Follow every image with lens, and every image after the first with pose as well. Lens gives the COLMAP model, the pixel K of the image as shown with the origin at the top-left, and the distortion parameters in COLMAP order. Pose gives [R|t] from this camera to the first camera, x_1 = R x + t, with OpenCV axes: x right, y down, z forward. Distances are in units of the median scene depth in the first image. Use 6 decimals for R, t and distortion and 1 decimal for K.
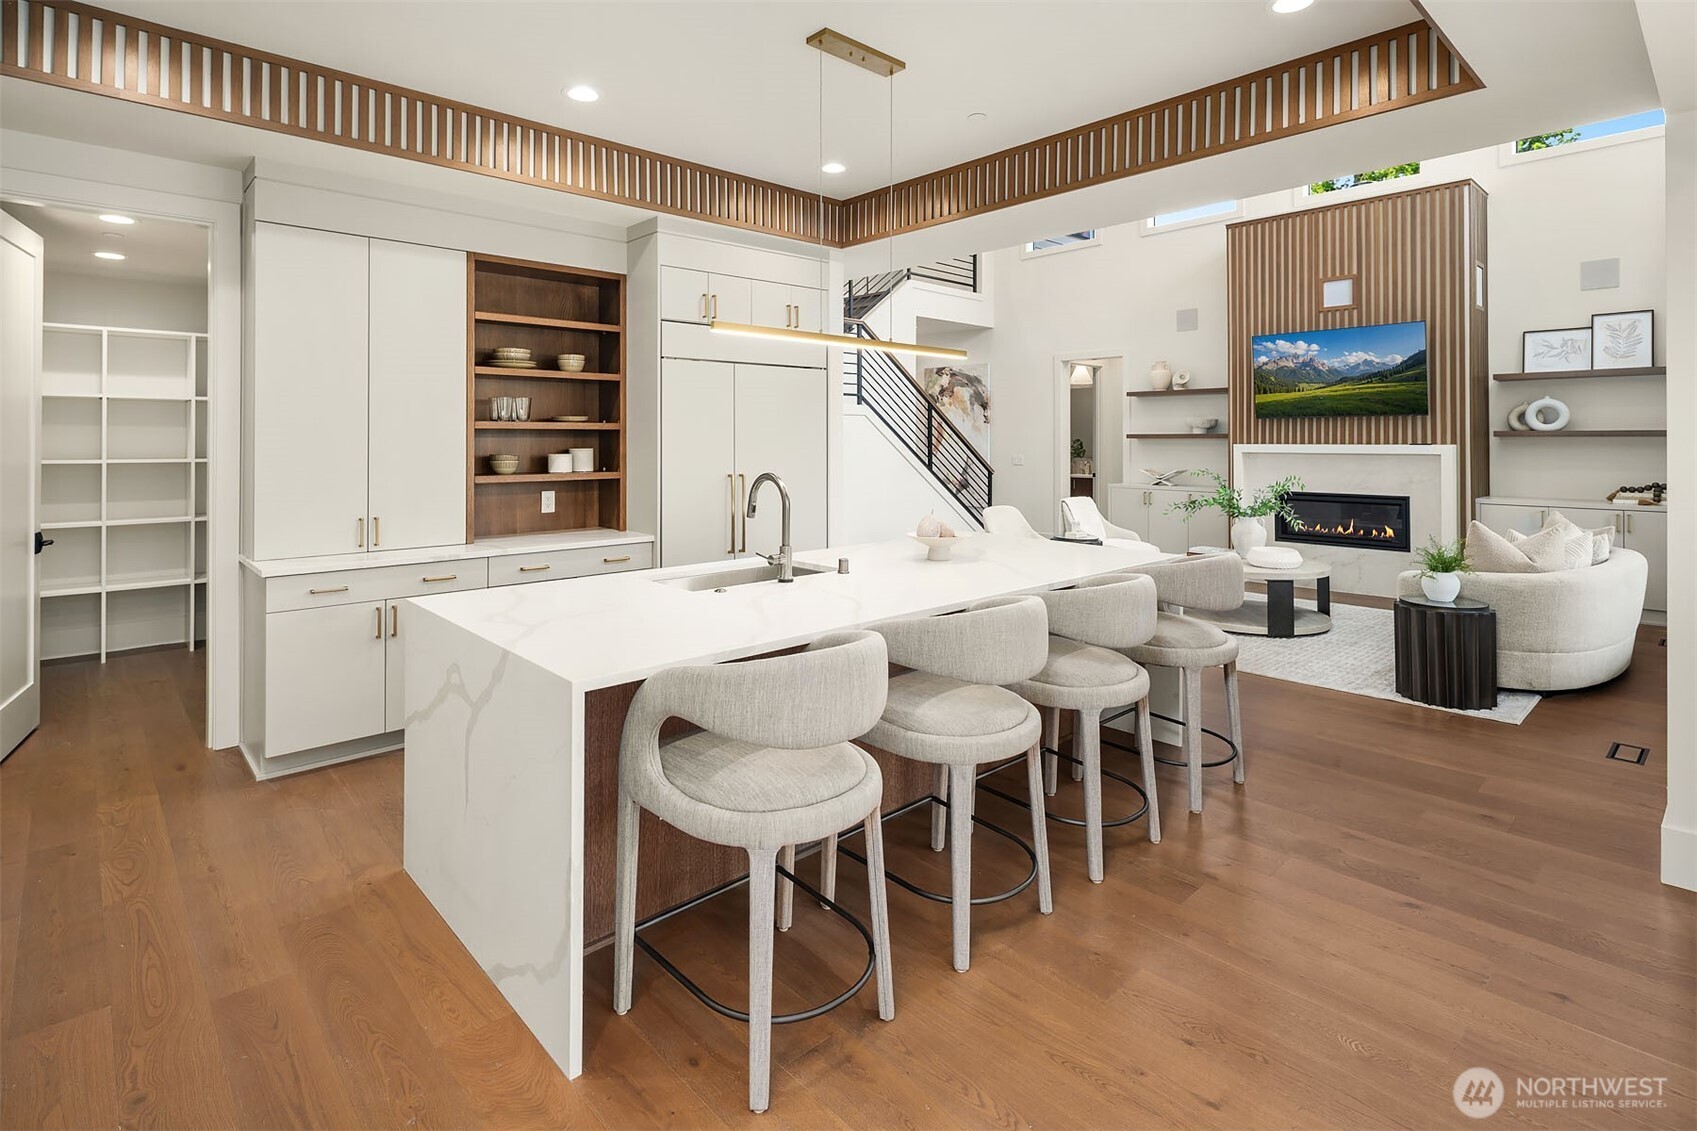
lens RADIAL K [[868.7, 0, 945.8], [0, 868.7, 419.7], [0, 0, 1]] dist [0.005794, -0.001871]
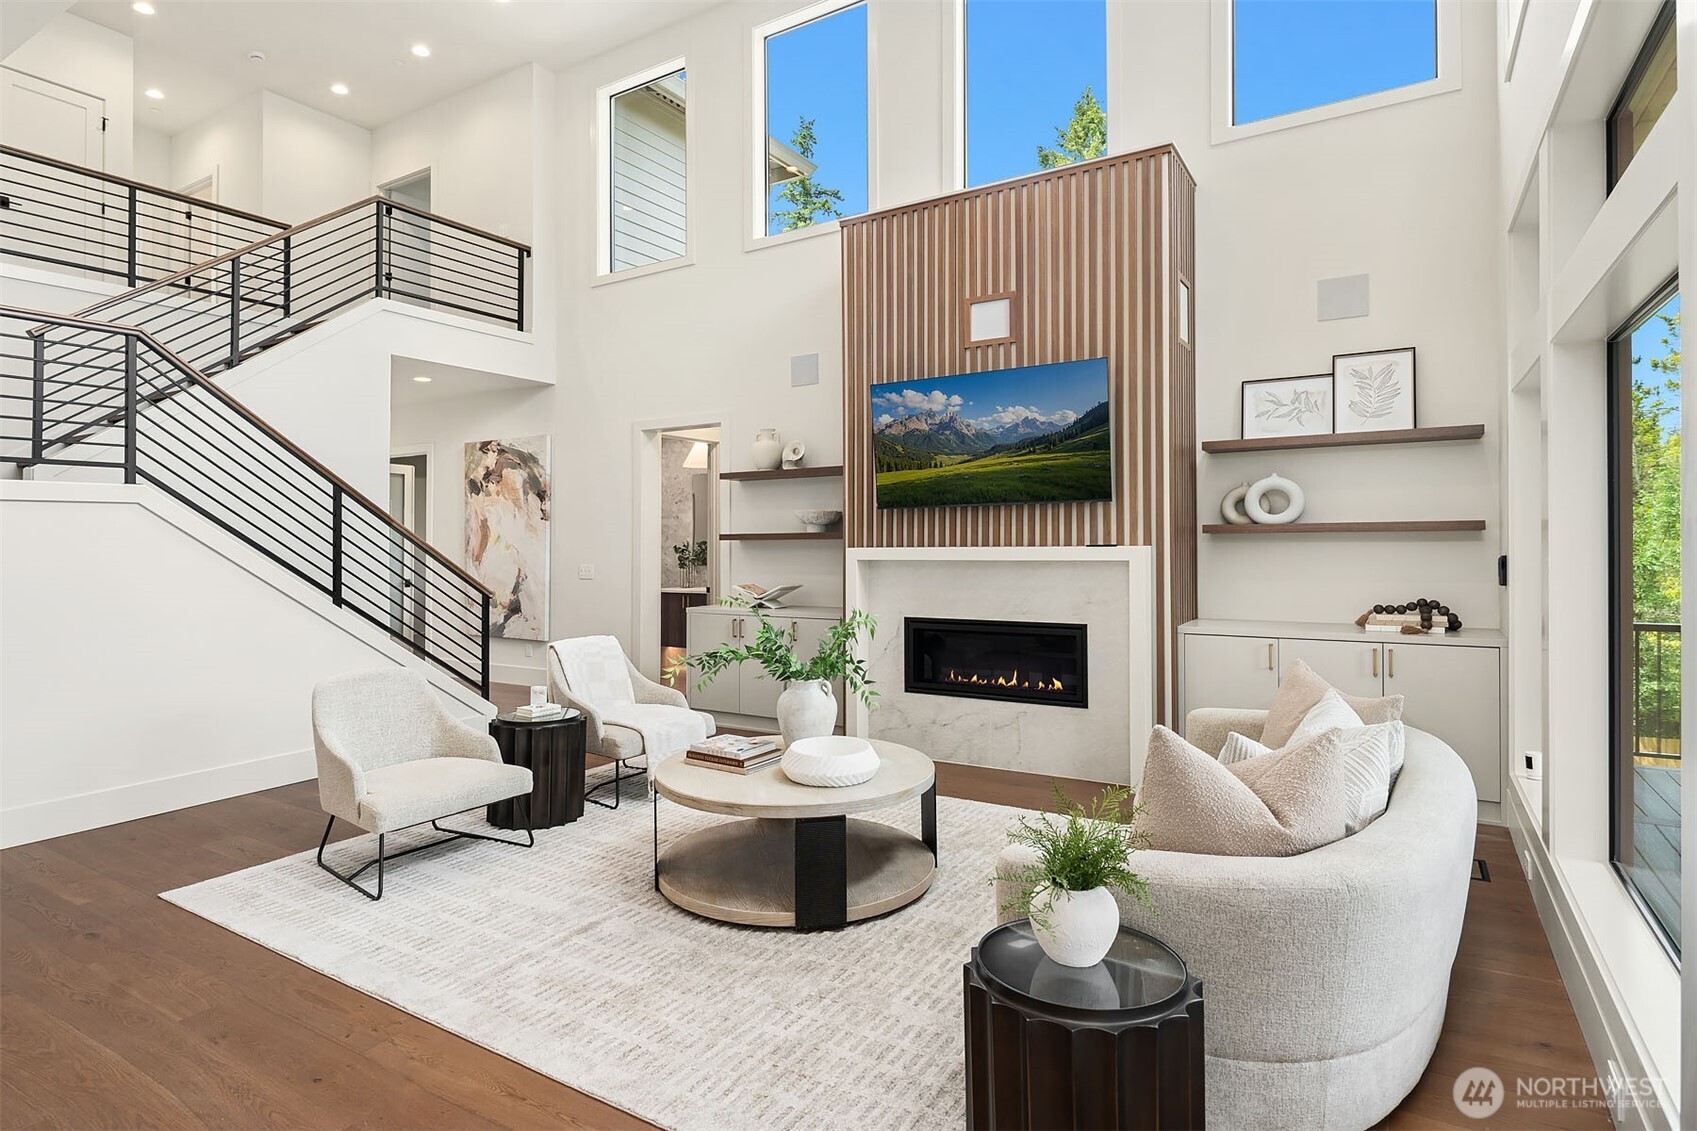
lens RADIAL K [[868.7, 0, 852.4], [0, 868.7, 530.4], [0, 0, 1]] dist [0.005794, -0.001871]
pose [[0.984539, -0.007428, 0.175010, 0.233860], [0.005490, 0.999918, 0.011558, 0.007752], [-0.175082, -0.010418, 0.984499, 0.368150]]
